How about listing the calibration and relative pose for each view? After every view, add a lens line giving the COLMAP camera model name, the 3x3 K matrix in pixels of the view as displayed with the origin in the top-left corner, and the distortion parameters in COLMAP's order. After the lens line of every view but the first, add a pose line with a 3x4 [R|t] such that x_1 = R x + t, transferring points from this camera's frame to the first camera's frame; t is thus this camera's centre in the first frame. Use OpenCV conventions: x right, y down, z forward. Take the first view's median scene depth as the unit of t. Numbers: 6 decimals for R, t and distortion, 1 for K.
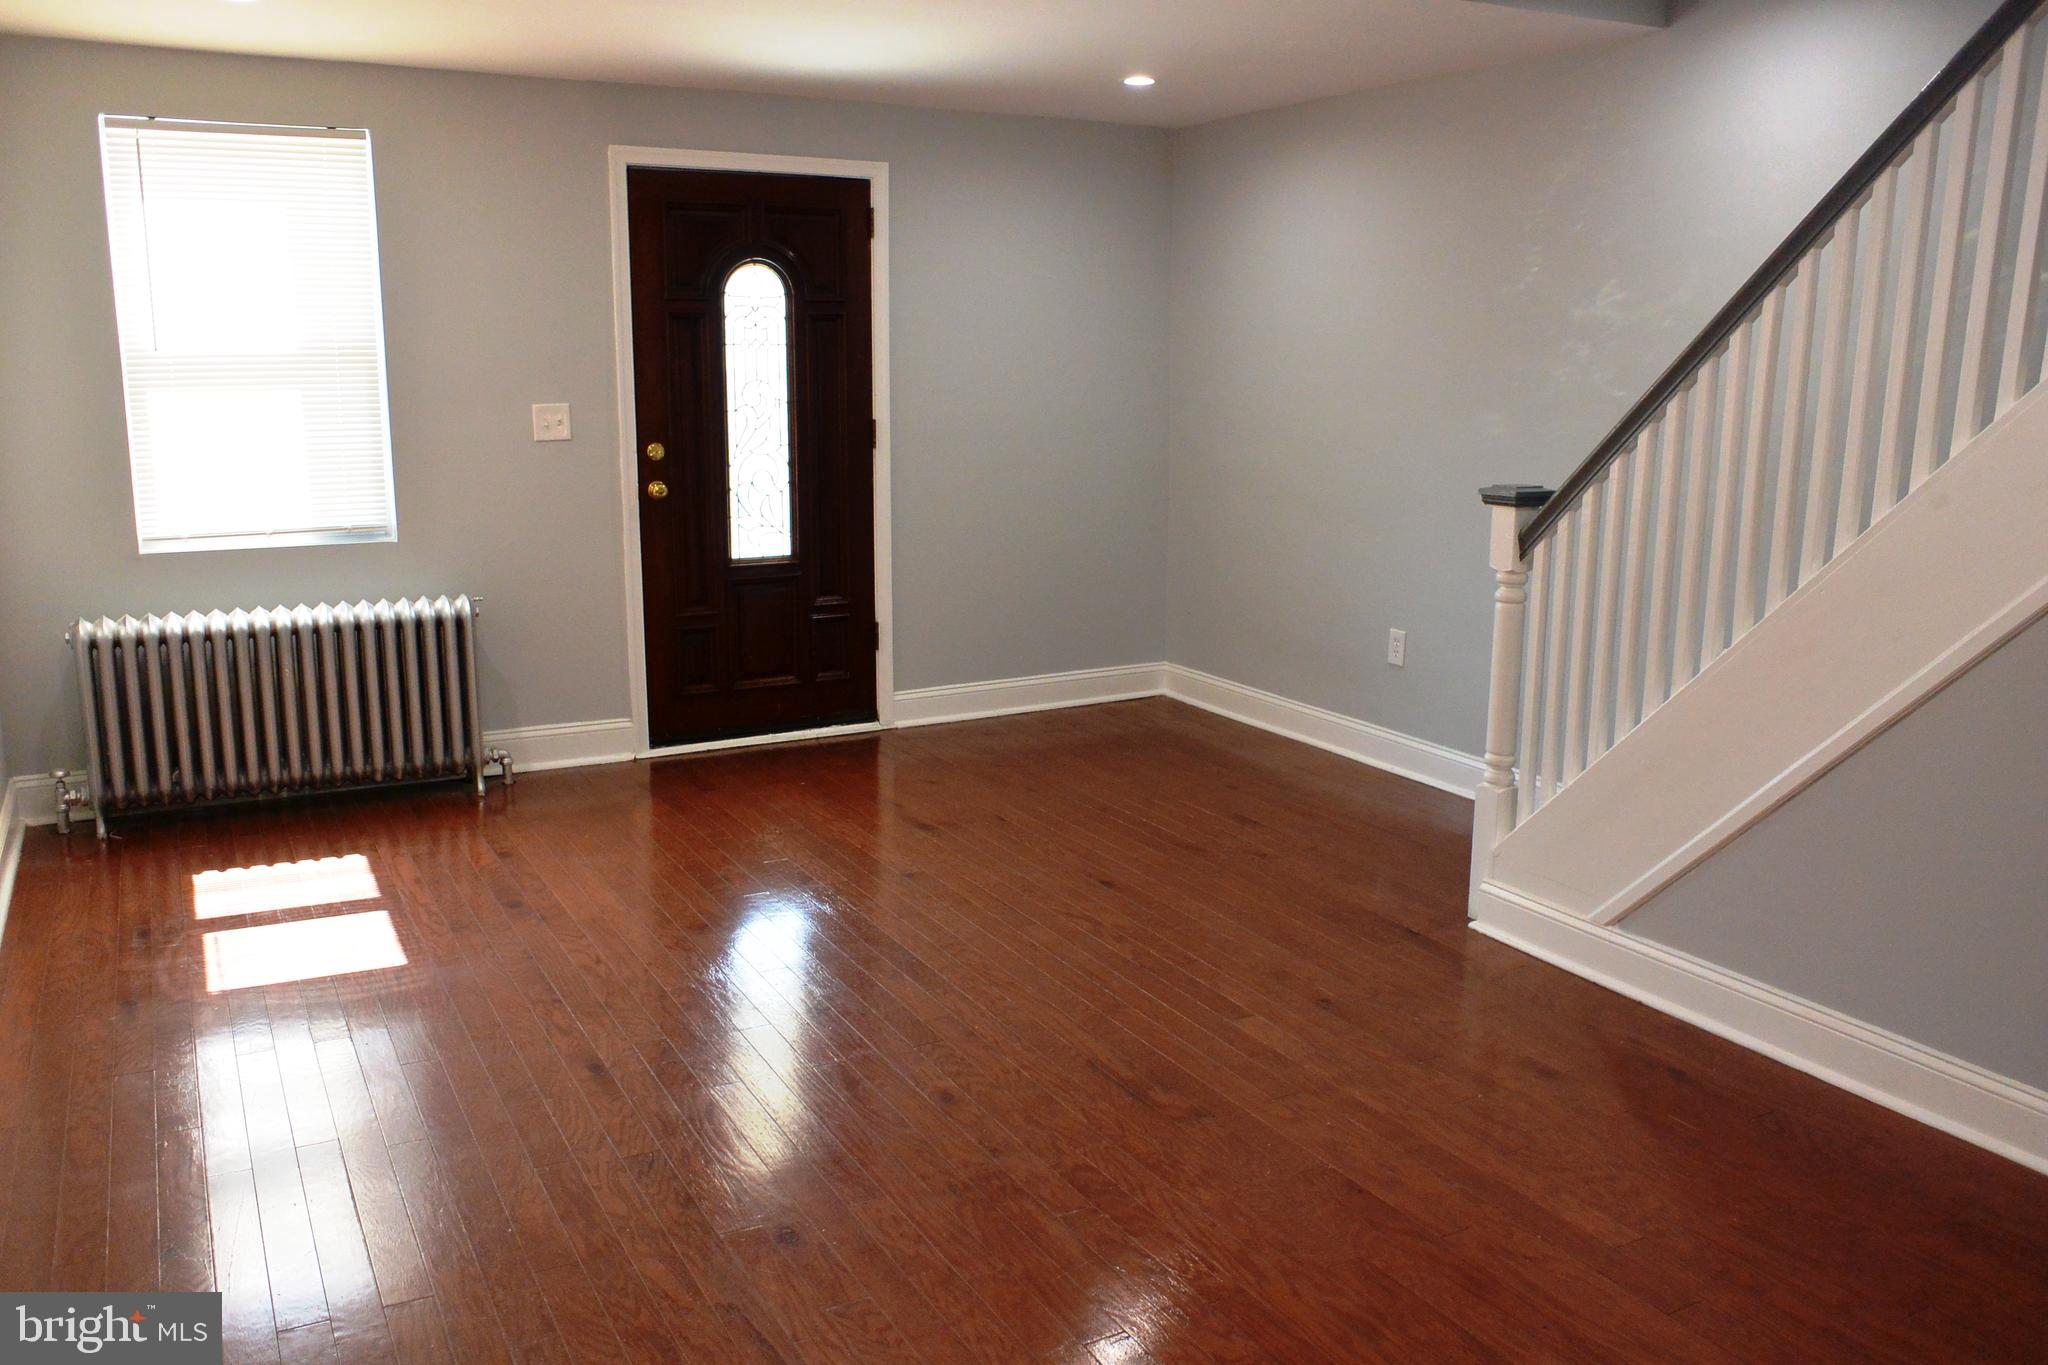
lens RADIAL K [[1610.7, 0, 1021.4], [0, 1610.7, 686.6], [0, 0, 1]] dist [-0.087179, 0.066283]
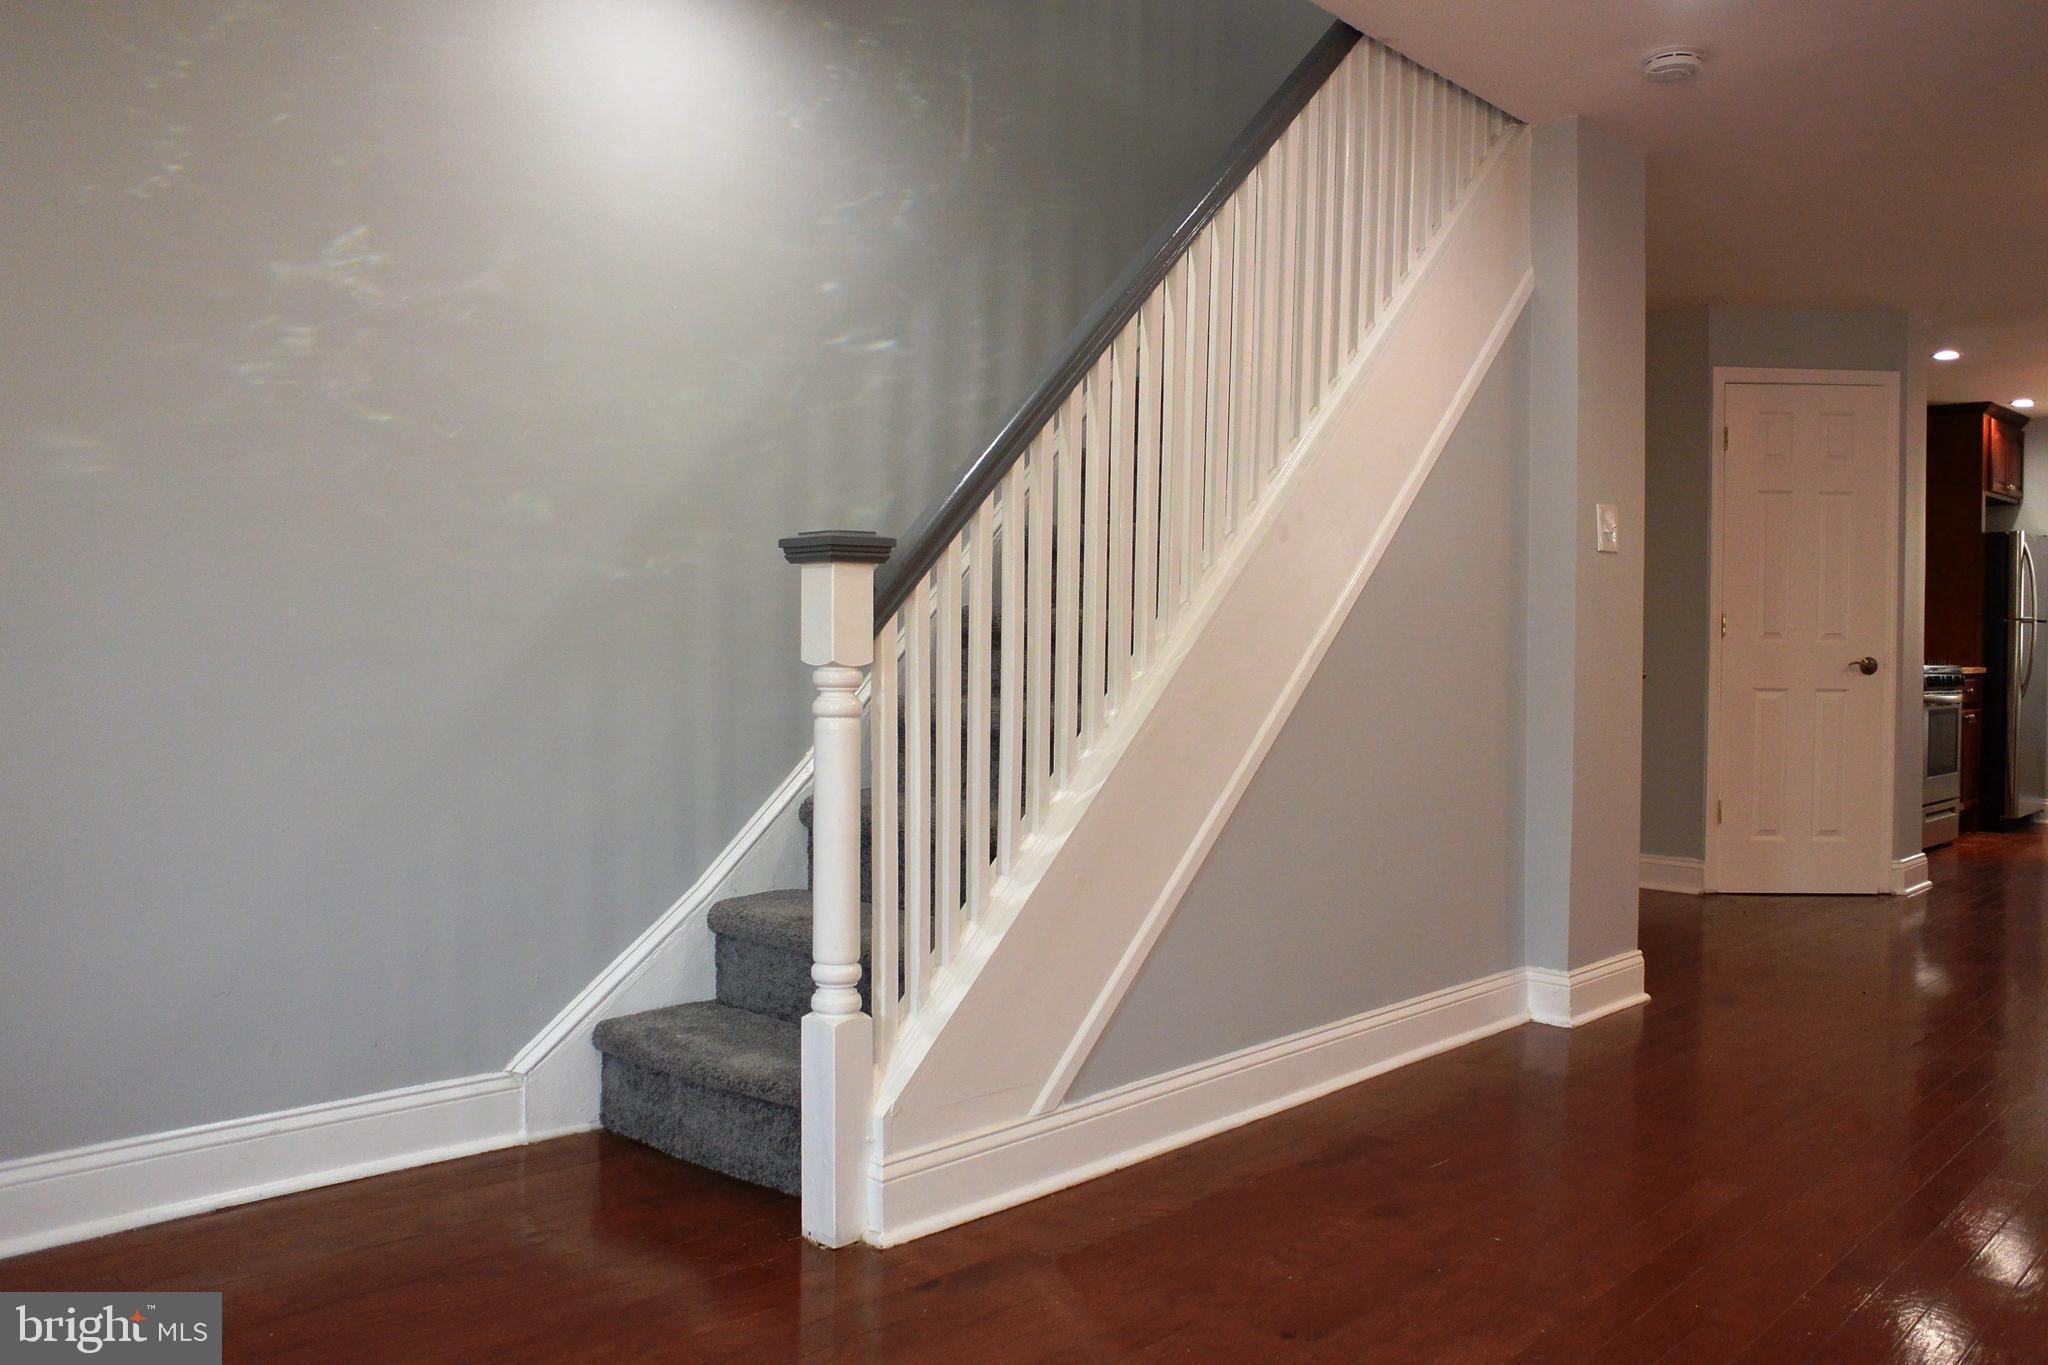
lens RADIAL K [[1610.7, 0, 1020.5], [0, 1610.7, 683.0], [0, 0, 1]] dist [-0.087179, 0.066283]
pose [[-0.307017, -0.025749, 0.951356, -0.318965], [0.178964, 0.980239, 0.084285, -0.106489], [-0.934726, 0.196135, -0.296342, 1.115688]]
